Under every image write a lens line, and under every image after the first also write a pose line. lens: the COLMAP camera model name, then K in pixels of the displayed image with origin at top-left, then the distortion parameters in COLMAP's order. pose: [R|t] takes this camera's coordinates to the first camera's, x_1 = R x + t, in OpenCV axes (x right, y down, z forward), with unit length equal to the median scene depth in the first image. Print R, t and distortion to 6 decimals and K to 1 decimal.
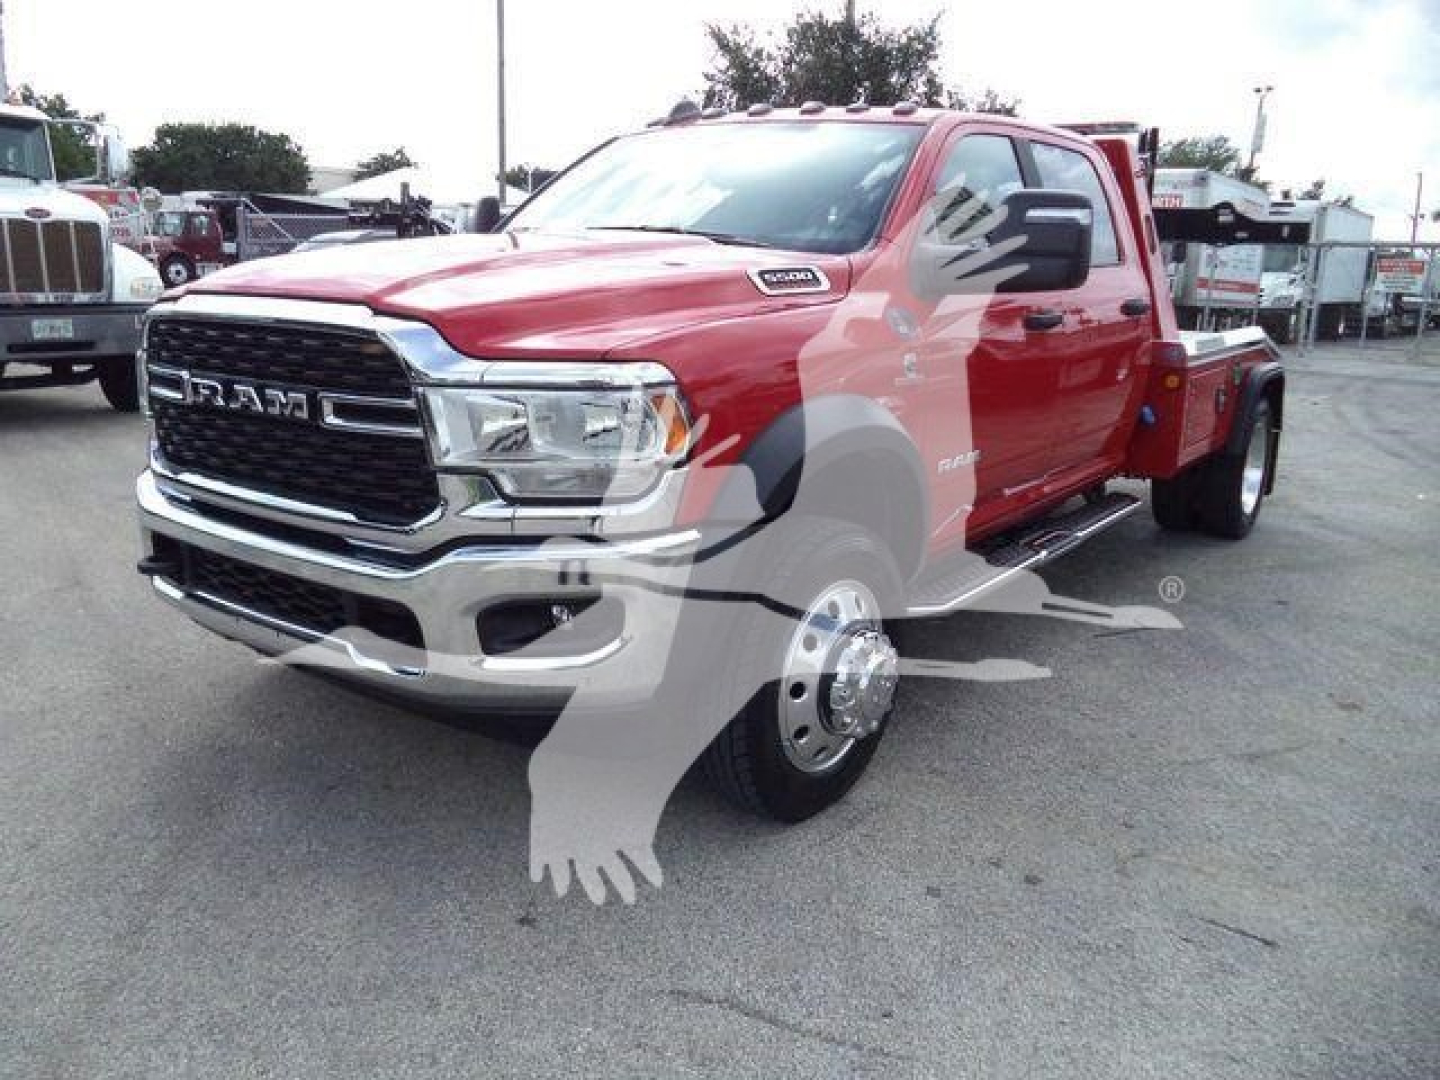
lens RADIAL K [[1143.7, 0, 720.0], [0, 1143.7, 540.0], [0, 0, 1]] dist [-0.041432, 0.001141]
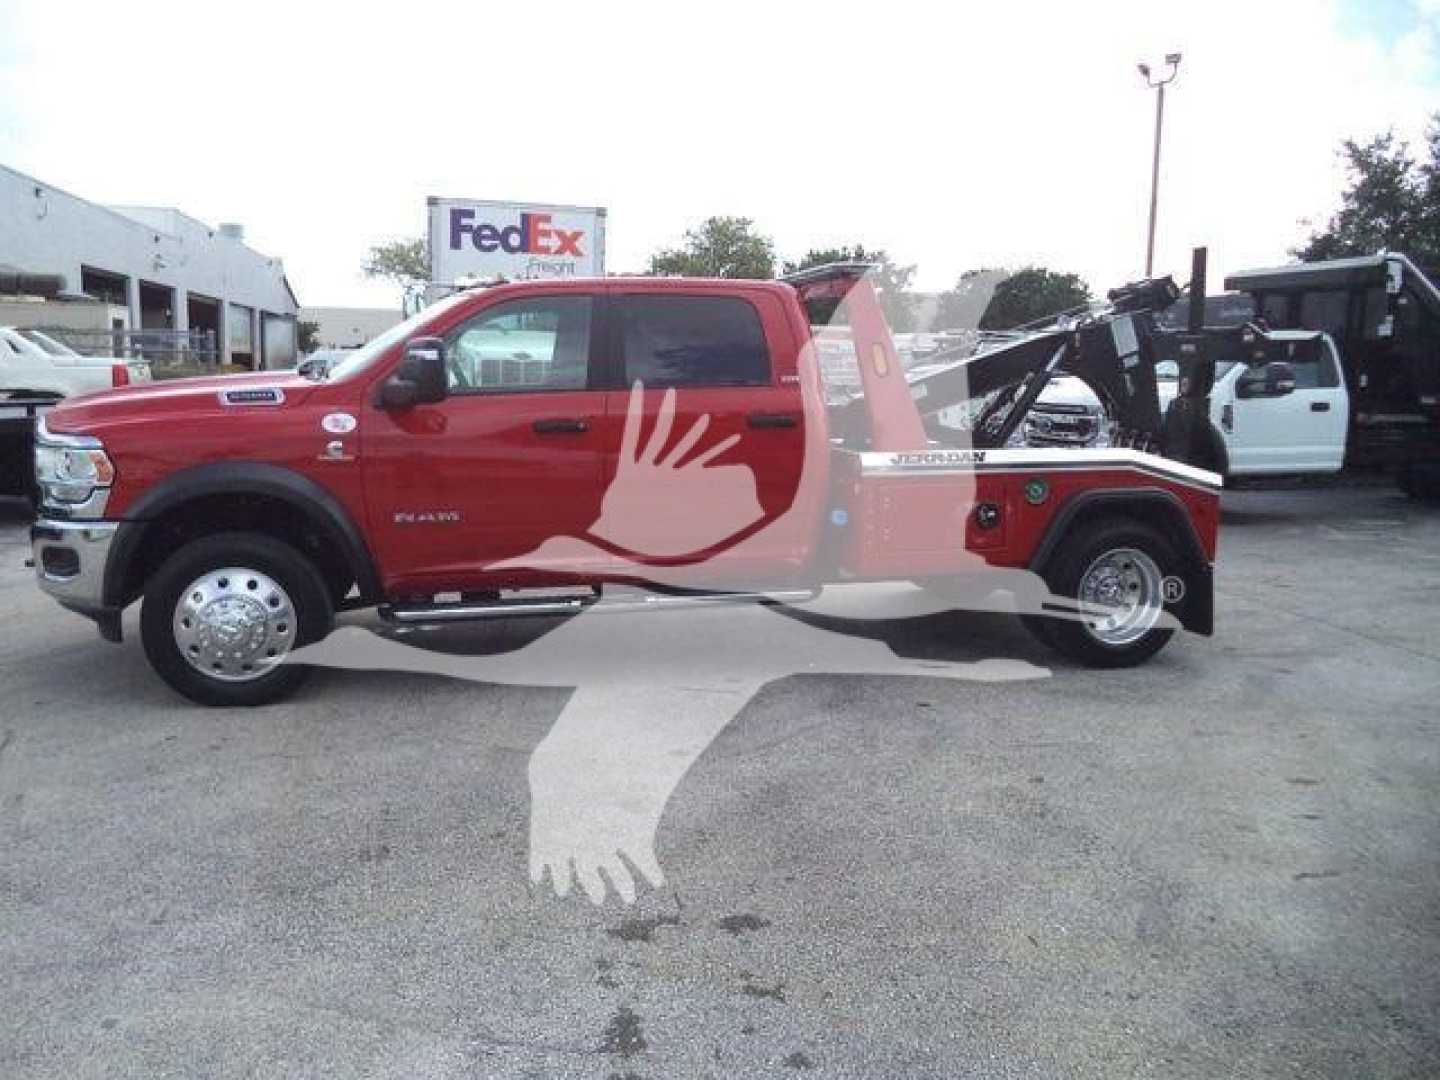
lens RADIAL K [[1122.7, 0, 720.0], [0, 1122.7, 540.0], [0, 0, 1]] dist [-0.026060, -0.001750]
pose [[0.789963, 0.075762, -0.608456, 1.278387], [-0.141455, 0.988087, -0.060620, -0.006150], [0.596614, 0.133956, 0.791269, 0.073834]]
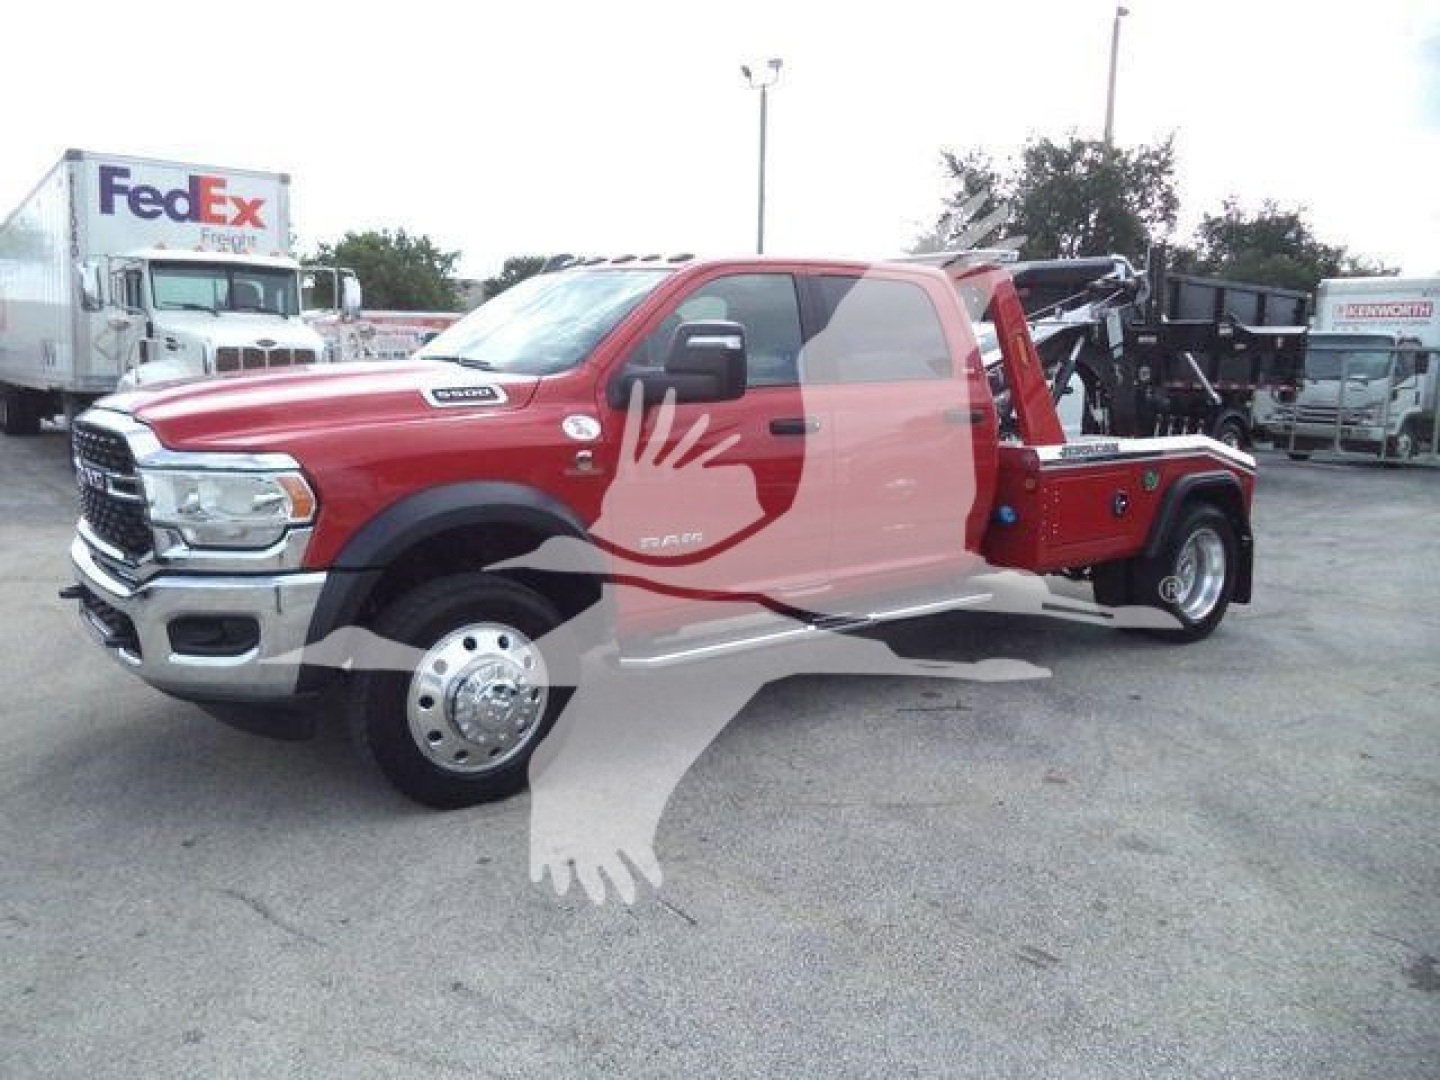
lens RADIAL K [[1131.0, 0, 720.0], [0, 1131.0, 540.0], [0, 0, 1]] dist [-0.033047, 0.002131]
pose [[0.965832, 0.026180, -0.257842, 0.517892], [-0.050840, 0.994693, -0.089445, 0.032034], [0.254132, 0.099497, 0.962038, -0.132735]]
